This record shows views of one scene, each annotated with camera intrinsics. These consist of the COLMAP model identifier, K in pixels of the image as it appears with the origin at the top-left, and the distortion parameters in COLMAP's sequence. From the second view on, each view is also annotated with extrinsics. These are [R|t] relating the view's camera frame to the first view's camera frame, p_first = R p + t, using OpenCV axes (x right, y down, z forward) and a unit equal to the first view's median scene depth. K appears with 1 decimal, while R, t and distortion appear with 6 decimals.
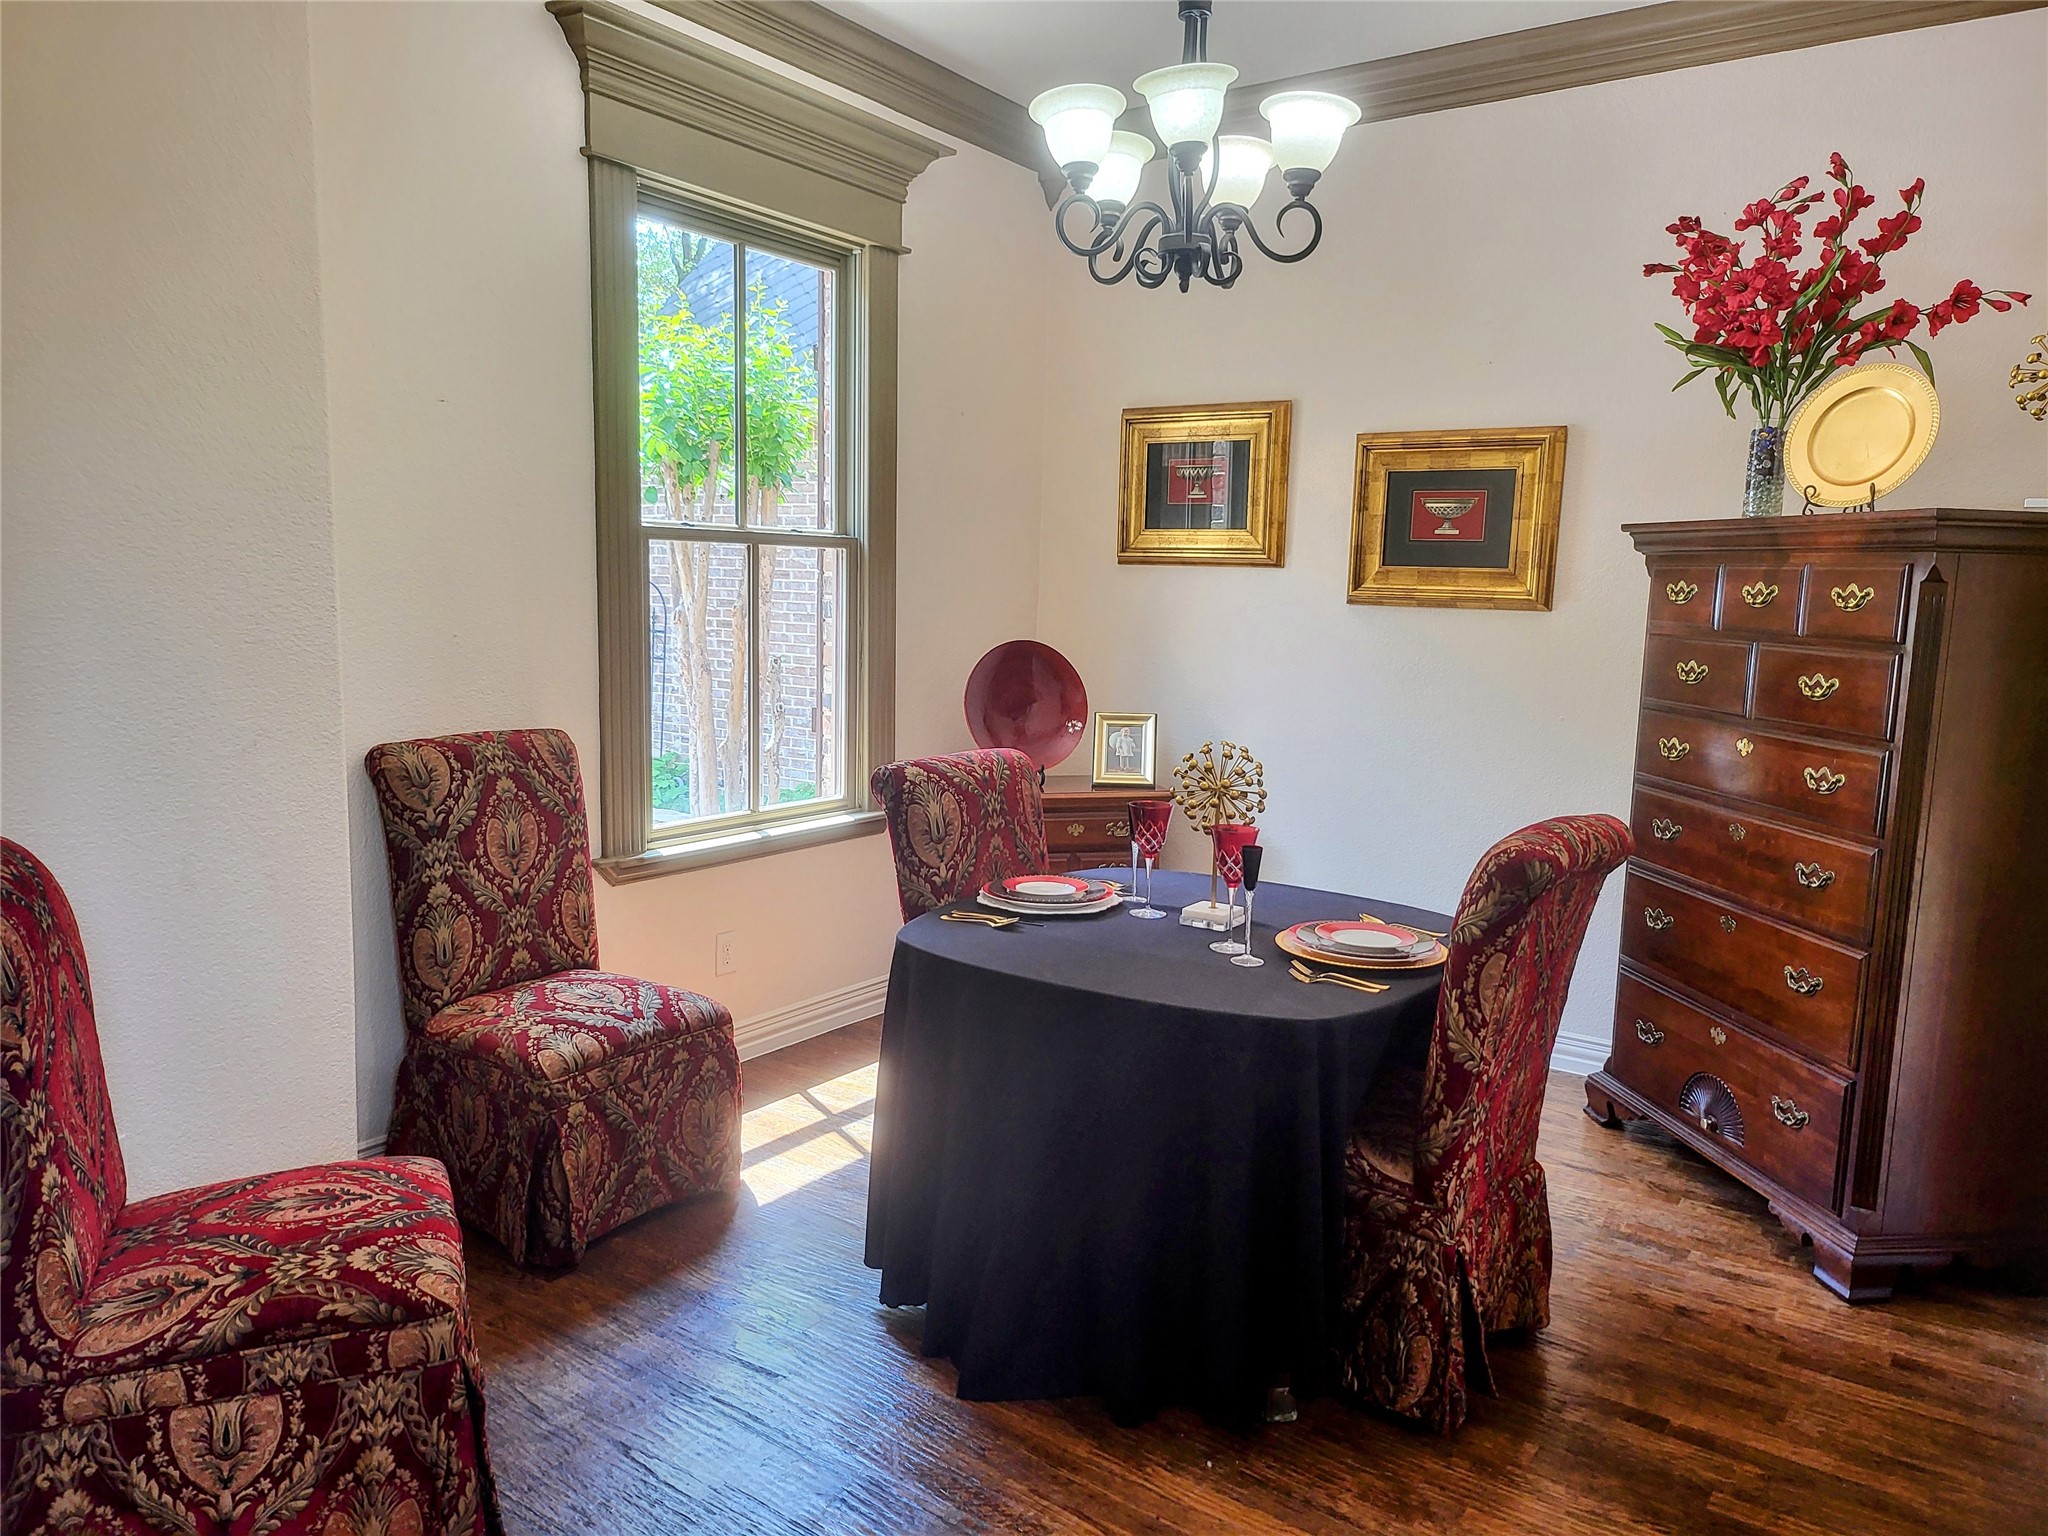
lens RADIAL K [[1433.6, 0, 1025.1], [0, 1433.6, 781.4], [0, 0, 1]] dist [0.013059, 0.002611]
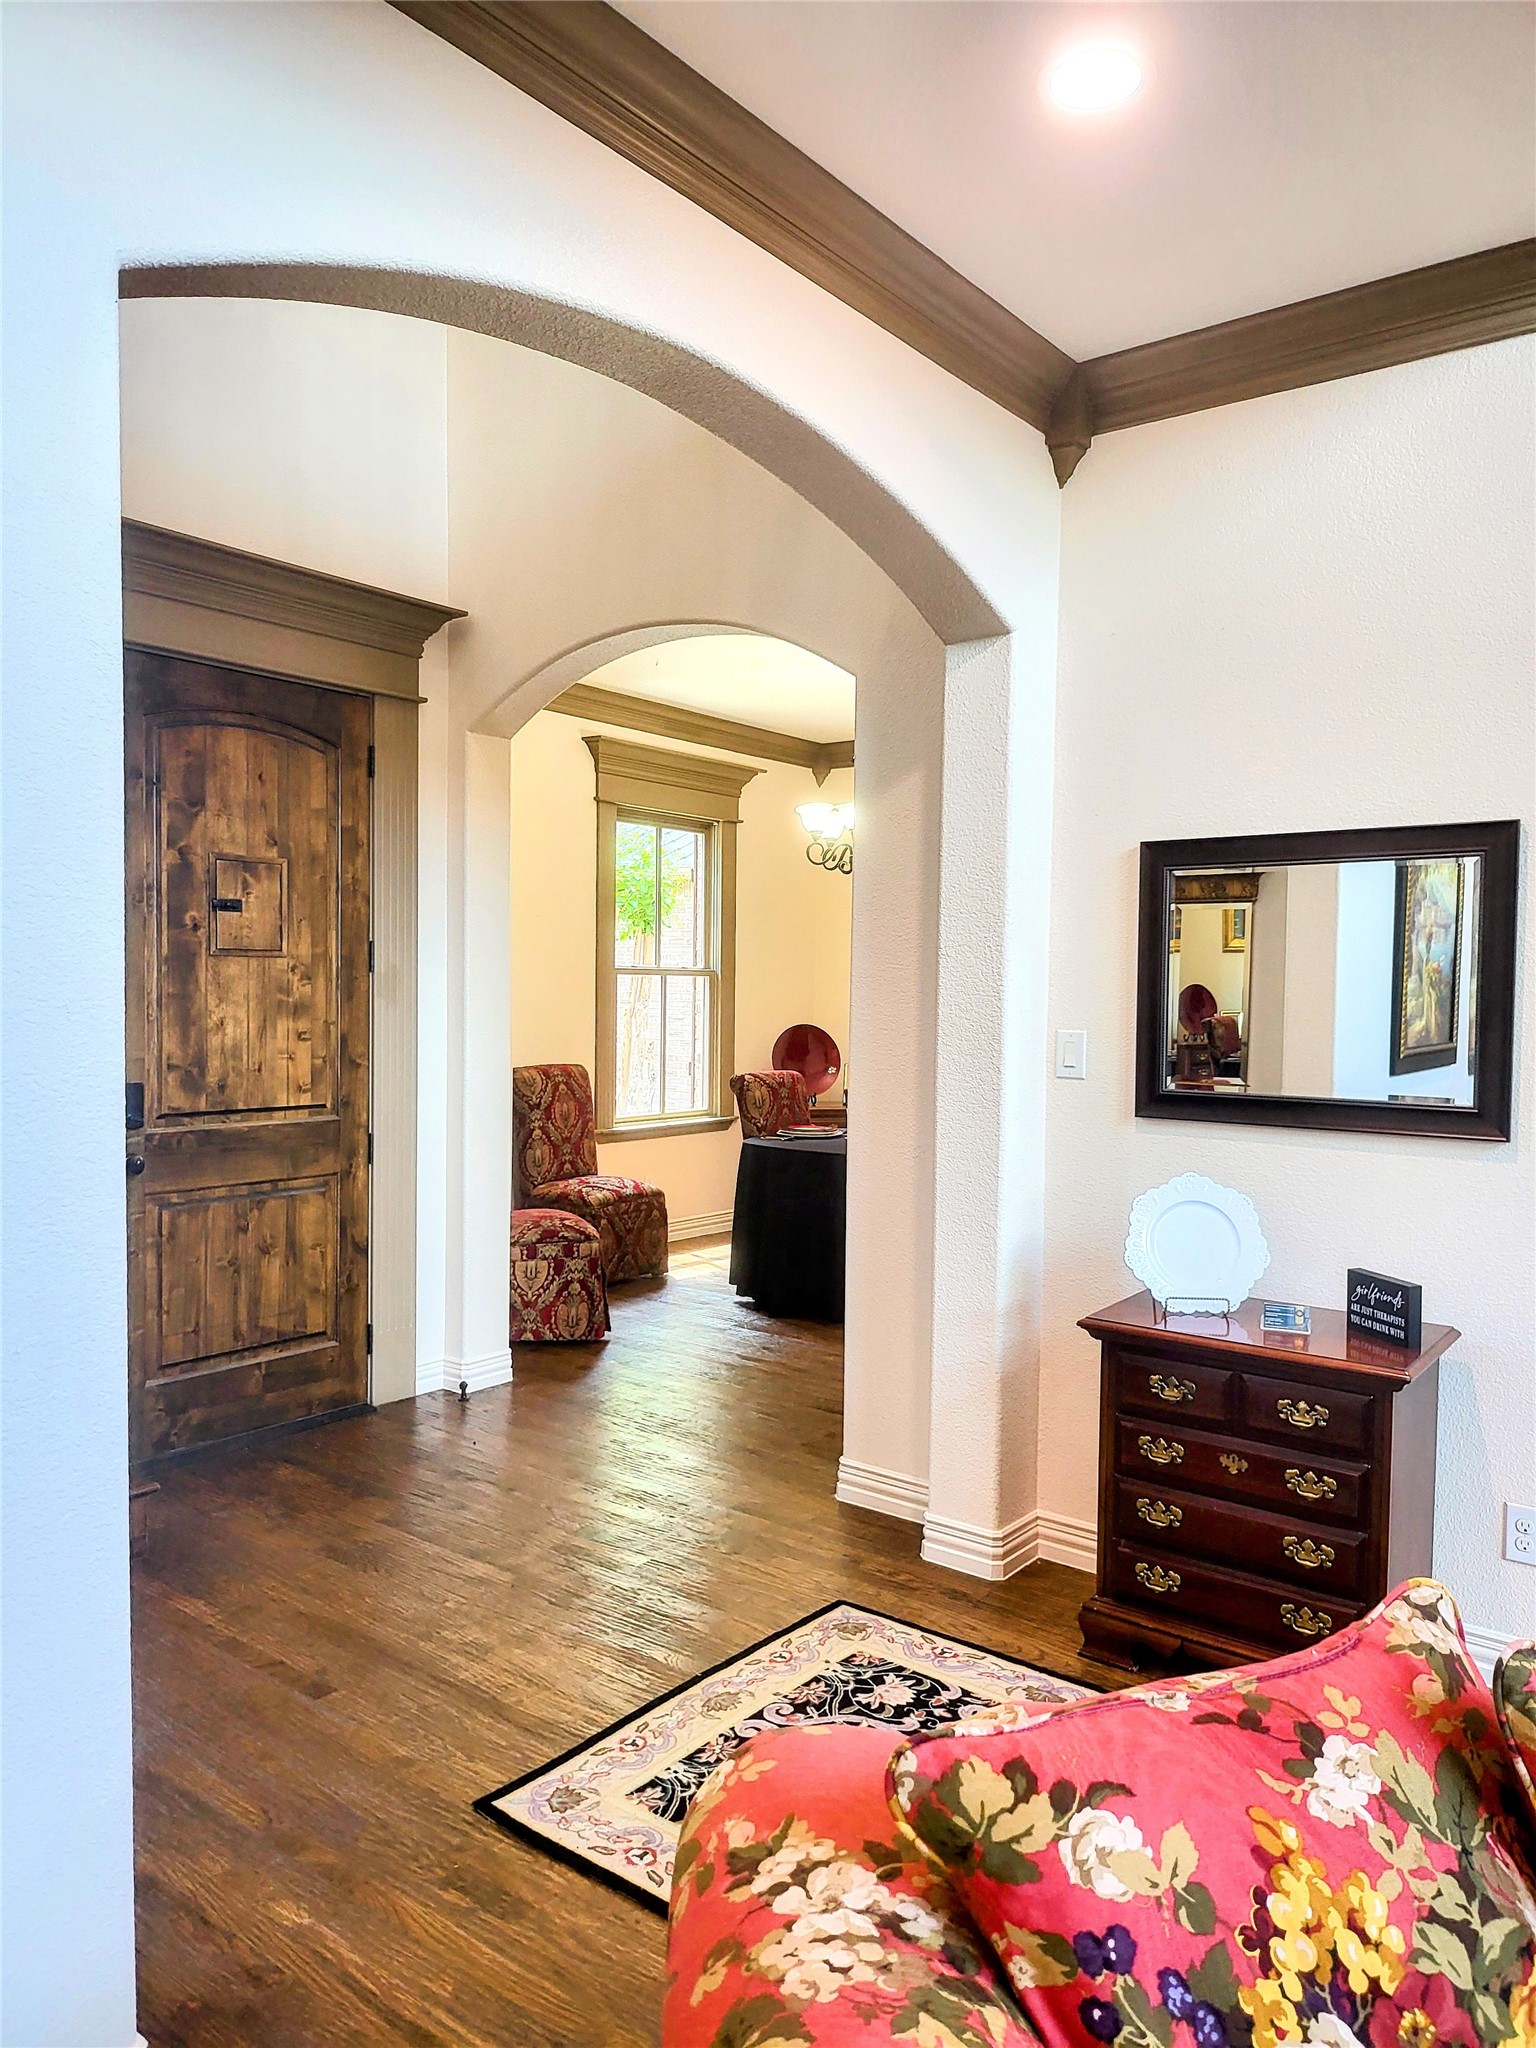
lens RADIAL K [[1433.6, 0, 766.6], [0, 1433.6, 1025.8], [0, 0, 1]] dist [0.013059, 0.002611]
pose [[0.998793, -0.008165, -0.048425, 0.056274], [0.002623, 0.993545, -0.113412, 0.157737], [0.049039, 0.113148, 0.992367, -1.165203]]
